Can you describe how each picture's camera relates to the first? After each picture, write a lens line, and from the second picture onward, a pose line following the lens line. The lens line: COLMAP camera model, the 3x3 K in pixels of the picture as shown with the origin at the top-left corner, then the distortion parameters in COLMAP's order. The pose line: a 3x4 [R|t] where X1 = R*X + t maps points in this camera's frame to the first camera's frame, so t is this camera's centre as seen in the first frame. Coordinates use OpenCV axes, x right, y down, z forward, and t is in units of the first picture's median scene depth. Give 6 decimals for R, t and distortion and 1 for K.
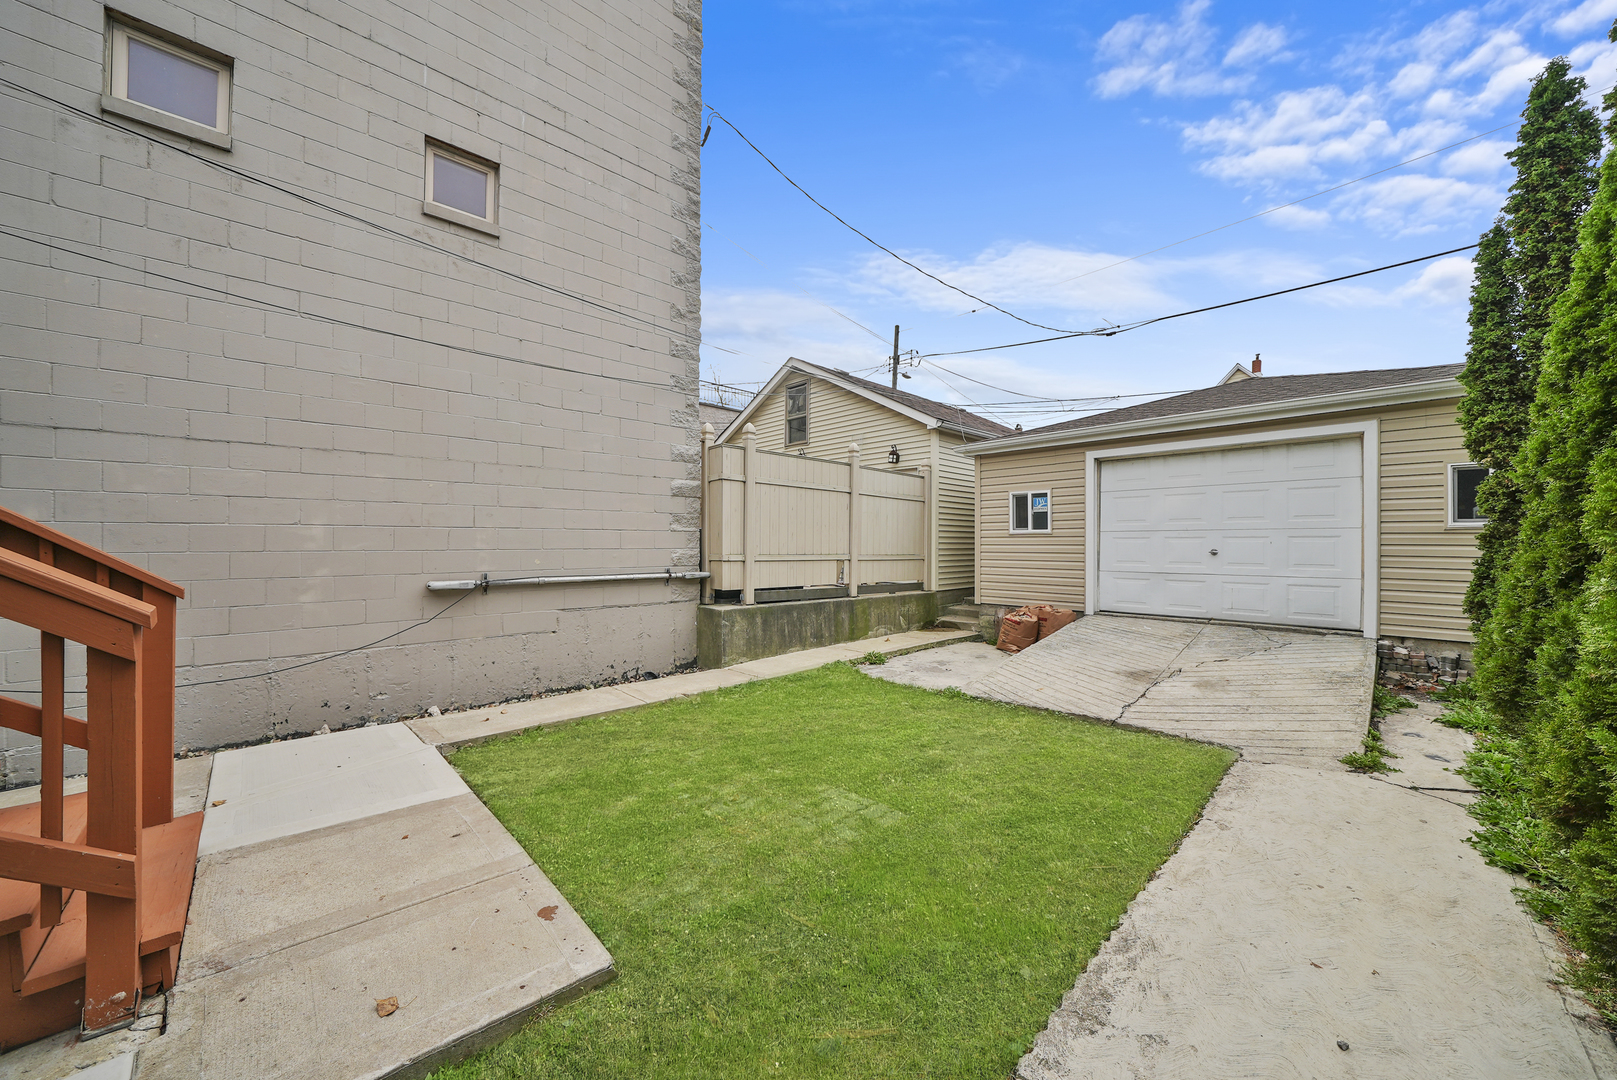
lens RADIAL K [[586.1, 0, 808.6], [0, 586.1, 541.0], [0, 0, 1]] dist [-0.000724, 0.000004]
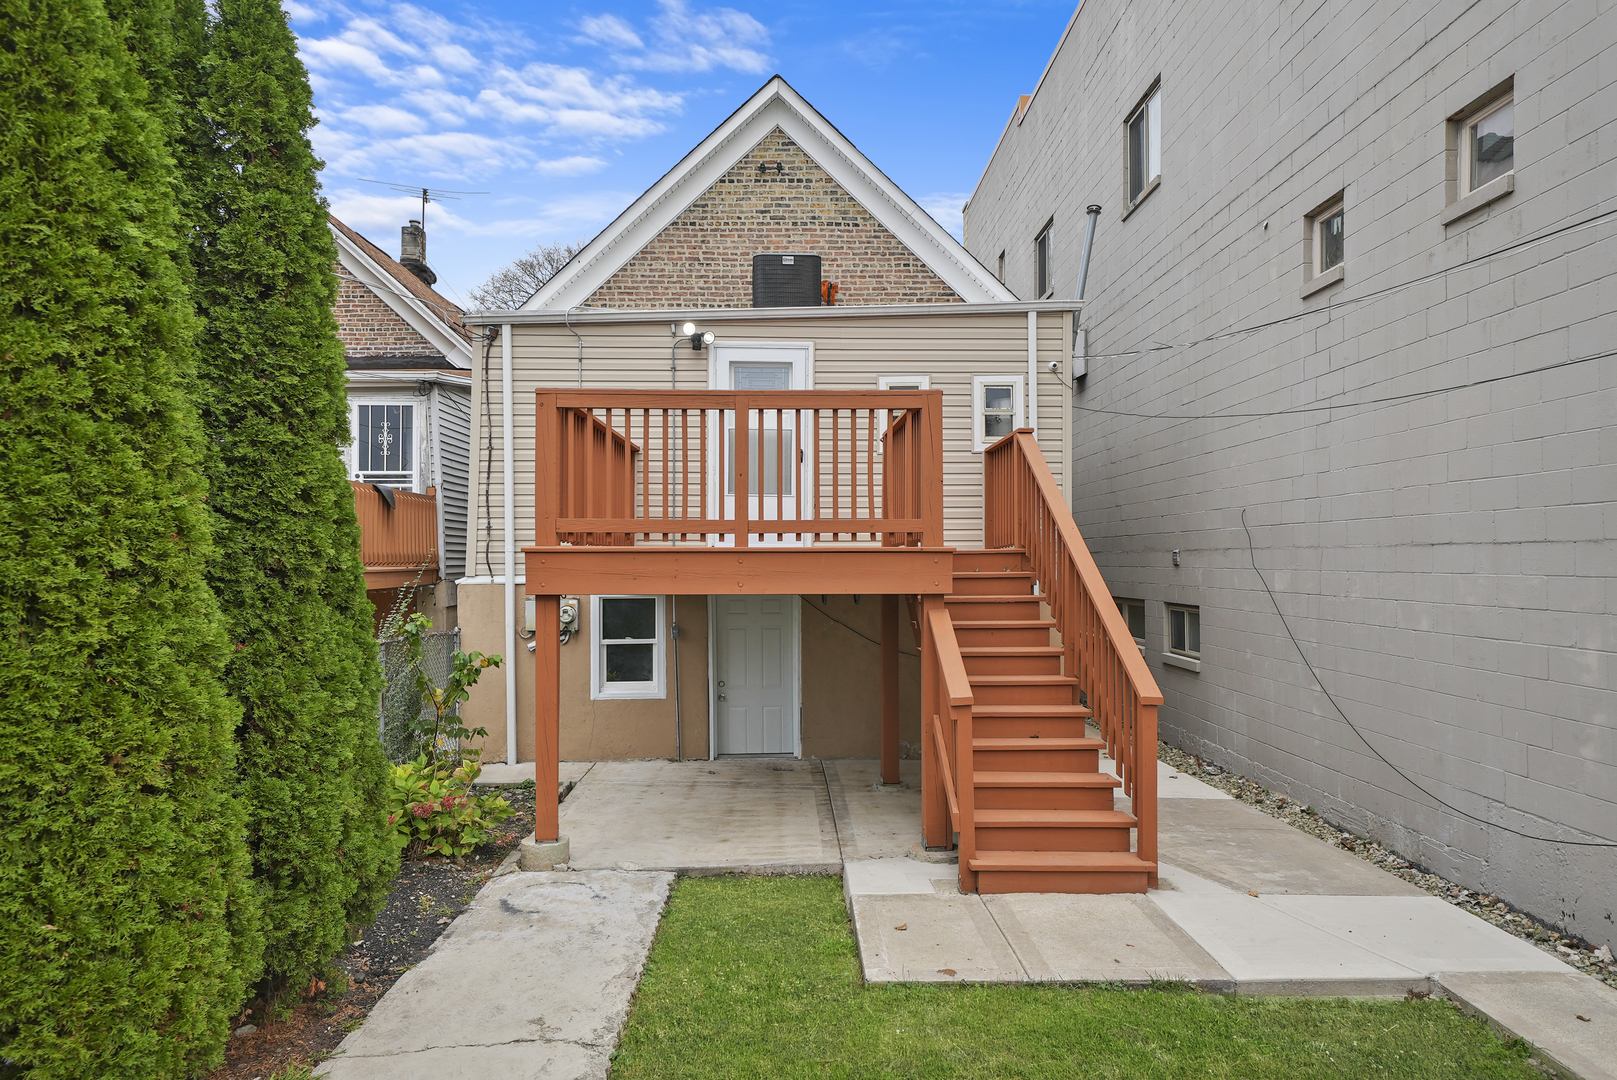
lens RADIAL K [[1010.1, 0, 809.2], [0, 1010.1, 543.4], [0, 0, 1]] dist [0.002061, 0.000544]
pose [[-0.689224, -0.012455, -0.724441, 0.677624], [-0.003947, 0.999902, -0.013435, -0.135059], [0.724537, -0.006401, -0.689206, 1.169743]]
